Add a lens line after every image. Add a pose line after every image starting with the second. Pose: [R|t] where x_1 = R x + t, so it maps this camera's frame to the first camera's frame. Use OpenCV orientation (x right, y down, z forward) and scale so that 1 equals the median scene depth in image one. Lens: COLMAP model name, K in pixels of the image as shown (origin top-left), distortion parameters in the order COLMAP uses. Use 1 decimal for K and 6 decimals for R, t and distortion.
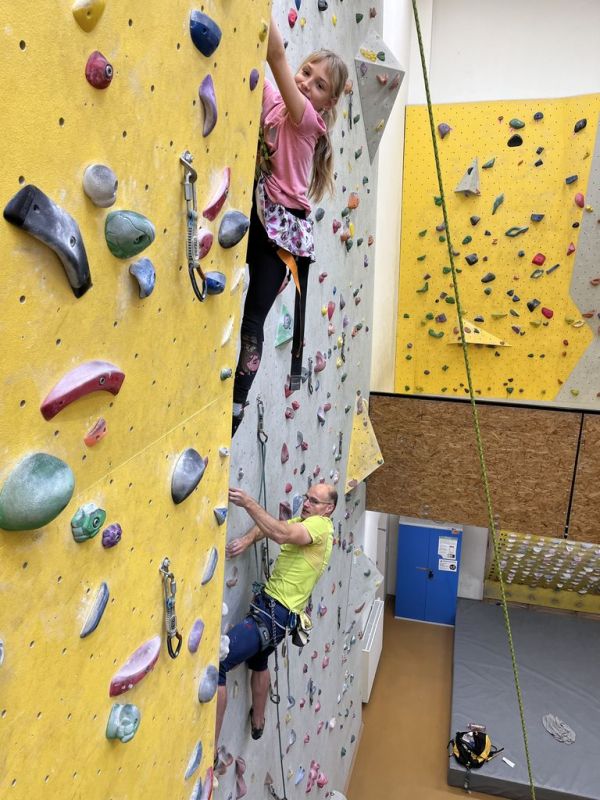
lens RADIAL K [[614.1, 0, 299.5], [0, 614.1, 400.0], [0, 0, 1]] dist [0.028035, -0.009968]
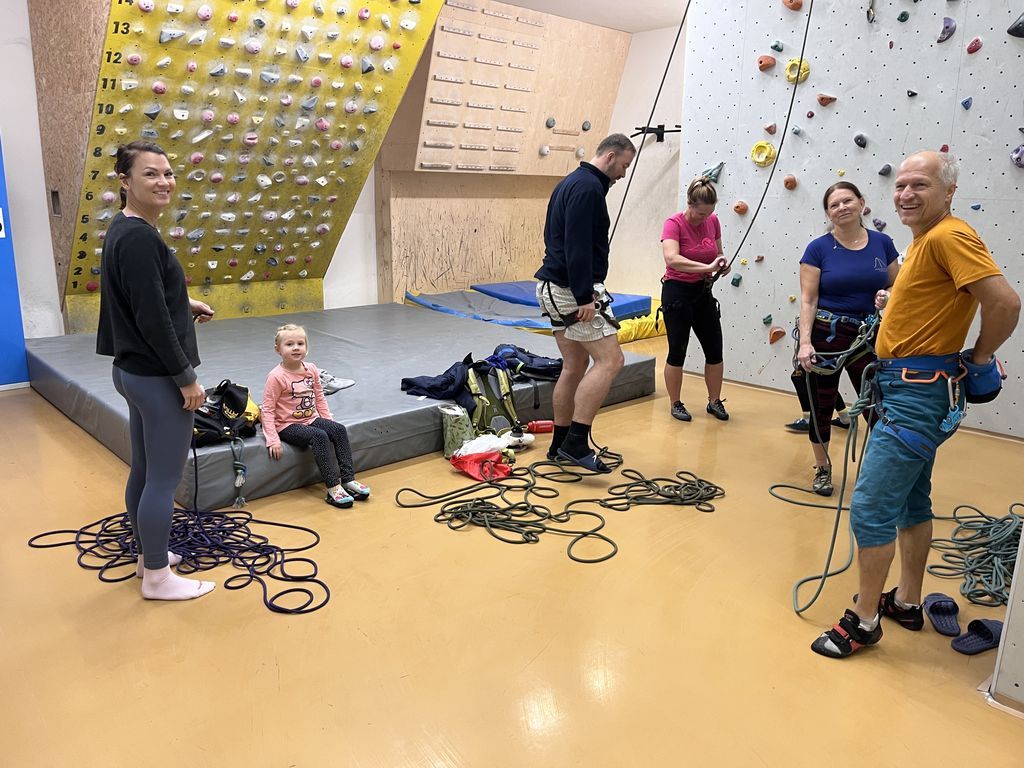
lens RADIAL K [[786.1, 0, 507.3], [0, 786.1, 382.1], [0, 0, 1]] dist [0.028035, -0.009968]
pose [[0.557020, -0.191882, 0.808029, -0.026341], [0.225388, 0.971355, 0.075294, 0.503326], [-0.799330, 0.140180, 0.584312, 0.486742]]
